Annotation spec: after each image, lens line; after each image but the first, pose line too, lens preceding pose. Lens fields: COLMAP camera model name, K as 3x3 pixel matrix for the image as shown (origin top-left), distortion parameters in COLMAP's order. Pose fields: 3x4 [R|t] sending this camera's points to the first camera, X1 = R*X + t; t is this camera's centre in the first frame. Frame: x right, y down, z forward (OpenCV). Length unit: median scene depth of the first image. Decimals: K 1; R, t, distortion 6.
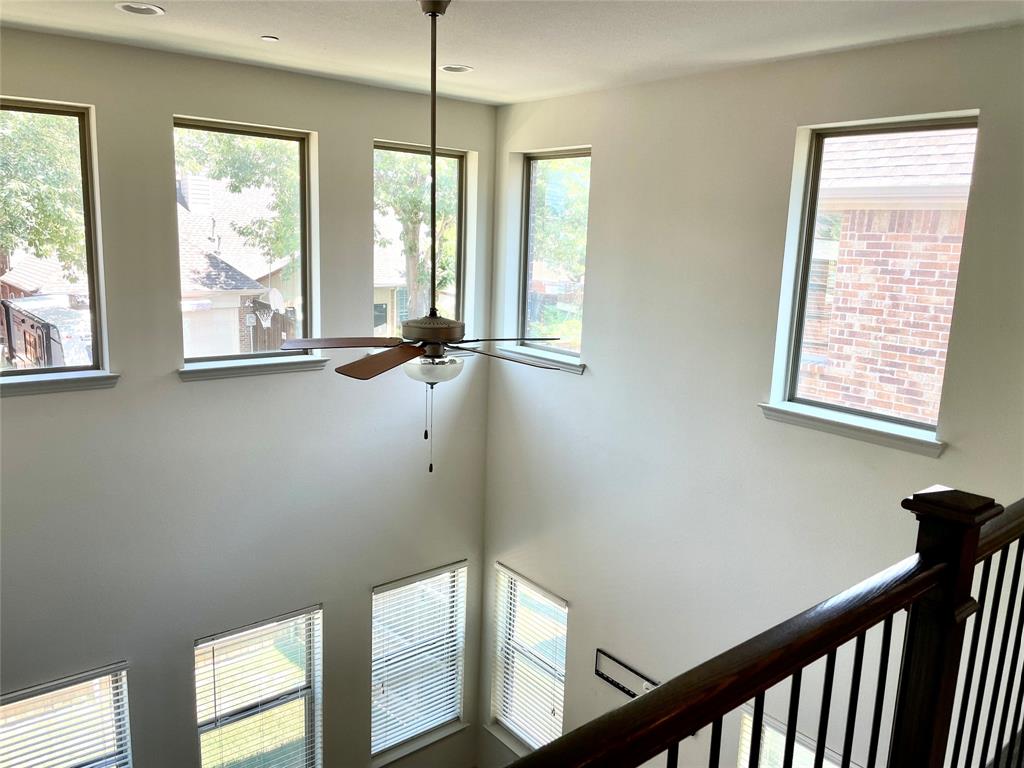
lens RADIAL K [[778.1, 0, 513.9], [0, 778.1, 385.5], [0, 0, 1]] dist [0.087835, -0.123769]
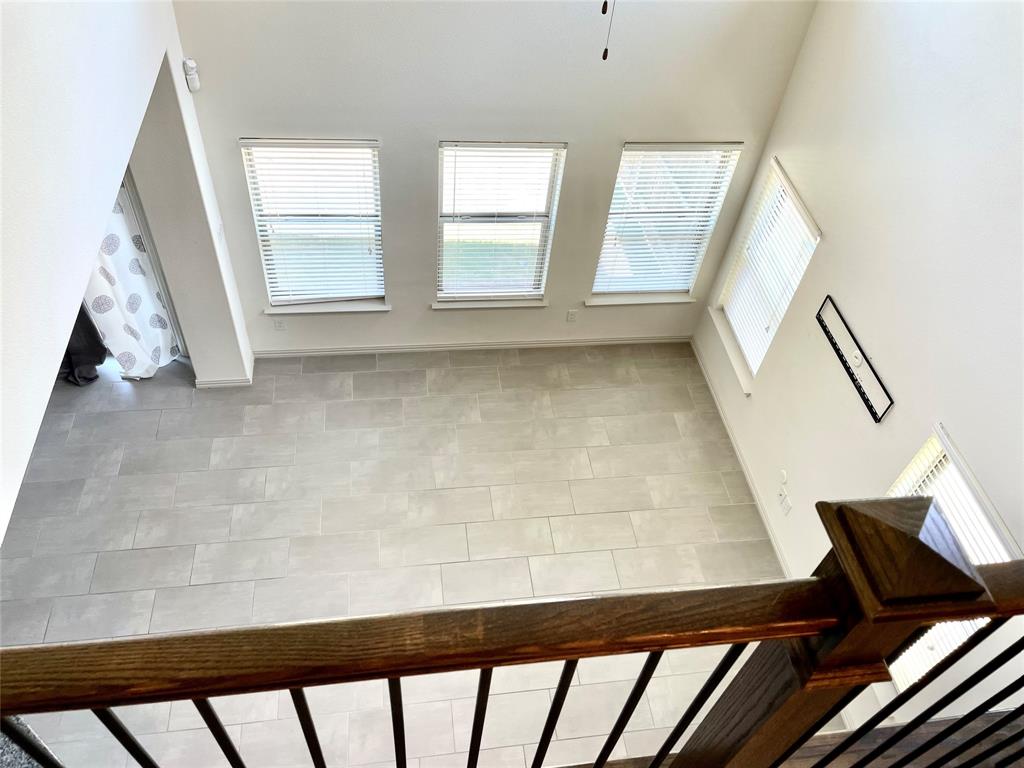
lens RADIAL K [[778.1, 0, 513.9], [0, 778.1, 385.5], [0, 0, 1]] dist [0.087835, -0.123769]
pose [[0.853983, 0.421170, -0.305497, 0.109426], [-0.168577, 0.779455, 0.603350, -0.053609], [0.492235, -0.463751, 0.736641, 0.122603]]
